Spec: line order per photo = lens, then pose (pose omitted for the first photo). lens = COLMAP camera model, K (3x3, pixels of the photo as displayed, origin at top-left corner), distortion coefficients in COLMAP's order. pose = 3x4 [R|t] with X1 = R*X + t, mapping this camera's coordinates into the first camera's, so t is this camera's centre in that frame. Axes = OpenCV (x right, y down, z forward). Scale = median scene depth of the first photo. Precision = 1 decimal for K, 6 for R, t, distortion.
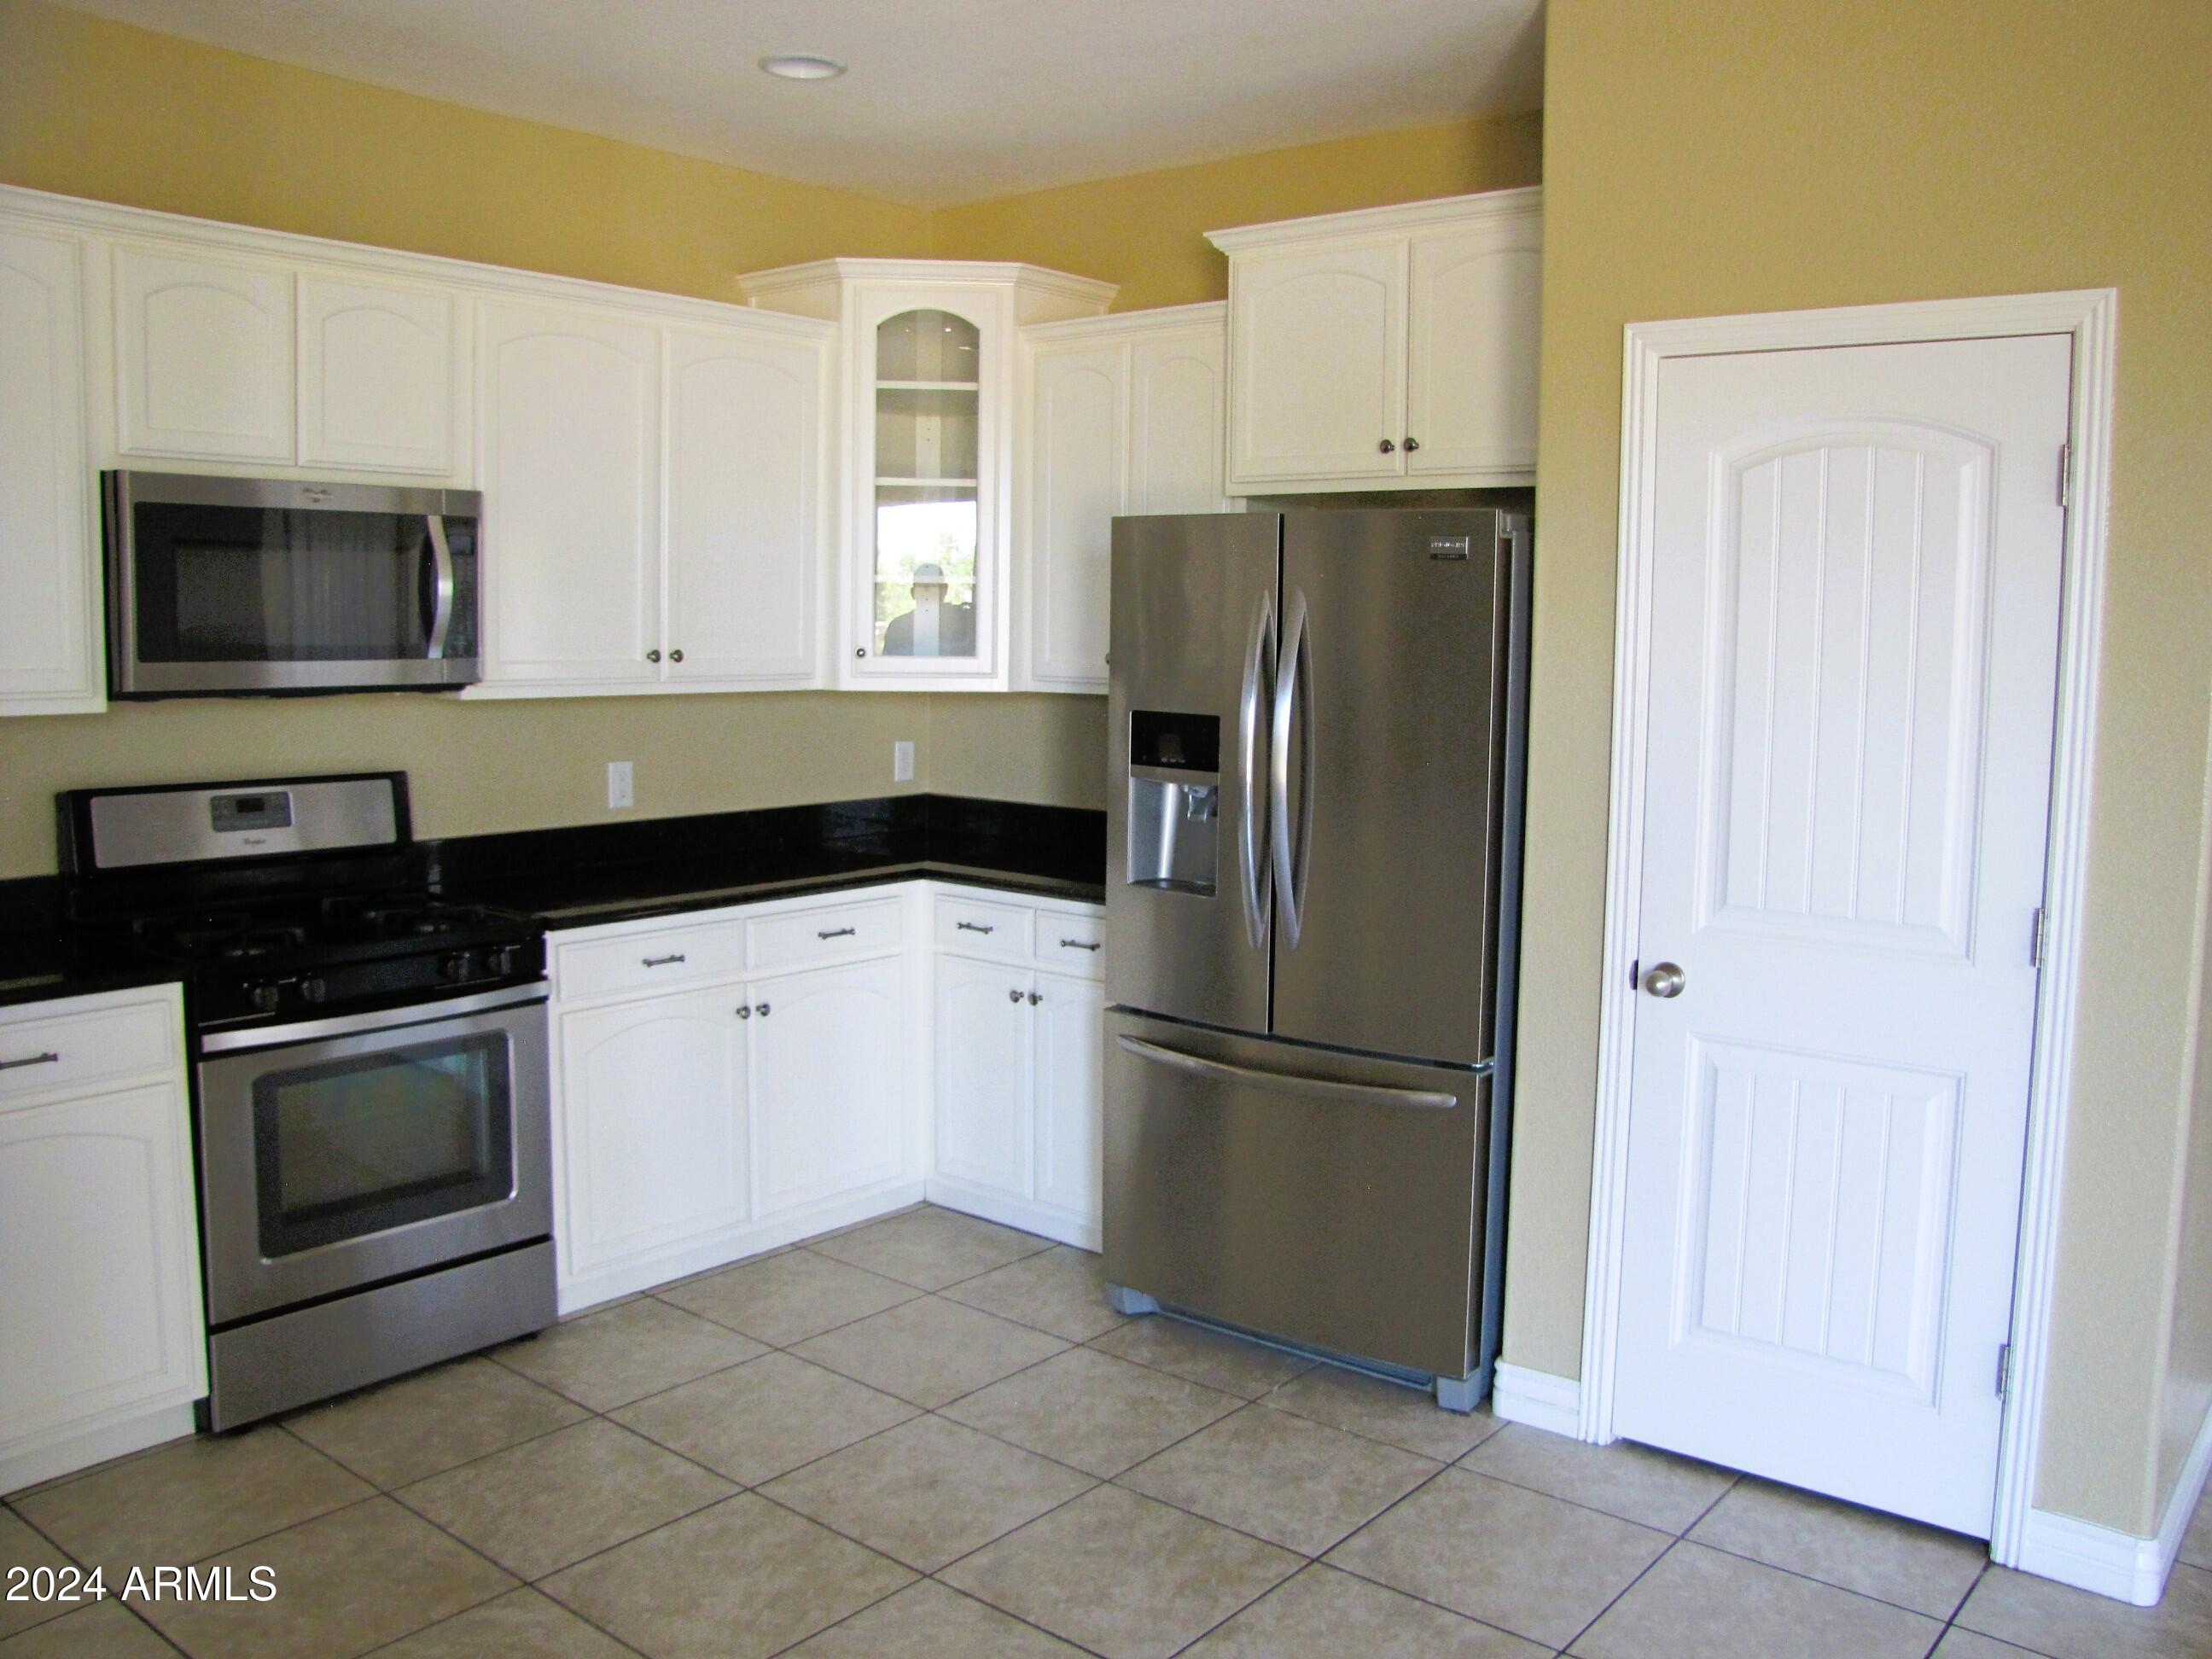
lens RADIAL K [[1862.0, 0, 1106.0], [0, 1862.0, 829.5], [0, 0, 1]] dist [-0.181049, 0.158725]
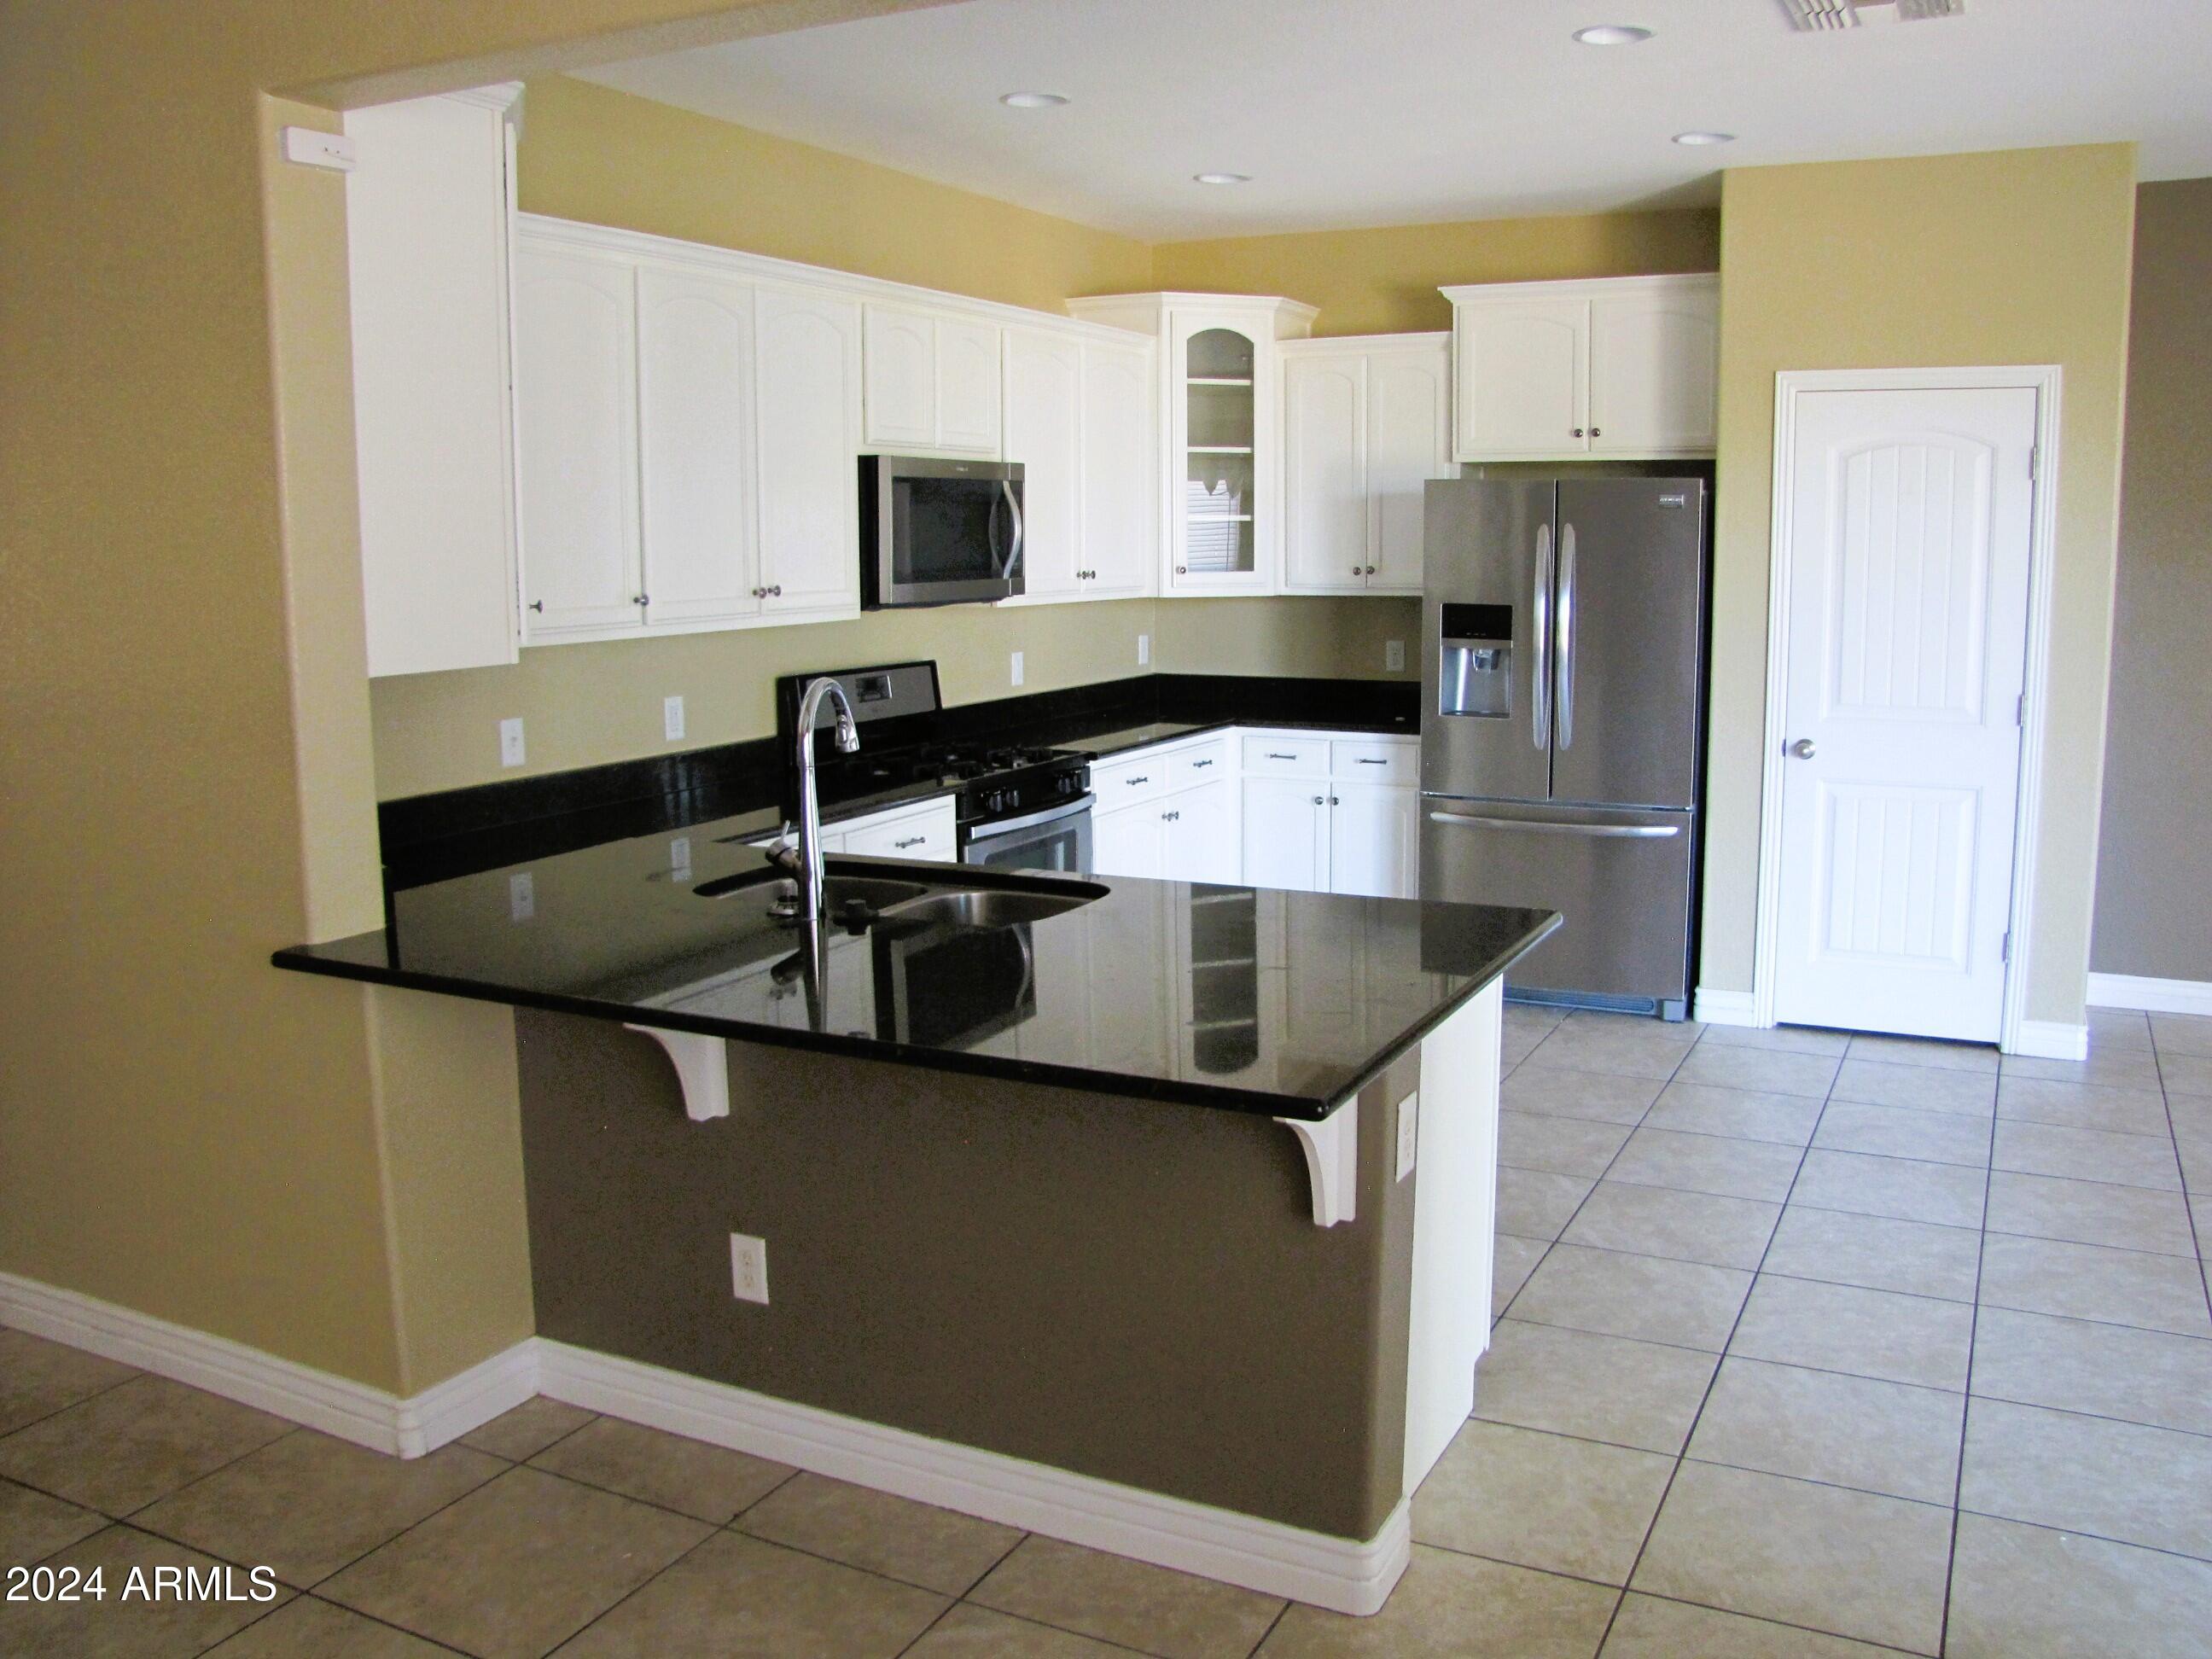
lens RADIAL K [[1862.0, 0, 1106.0], [0, 1862.0, 829.5], [0, 0, 1]] dist [-0.181049, 0.158725]
pose [[0.977065, -0.054340, 0.205893, -0.613835], [0.044670, 0.997682, 0.051328, 0.034601], [-0.208205, -0.040953, 0.977228, -0.486117]]
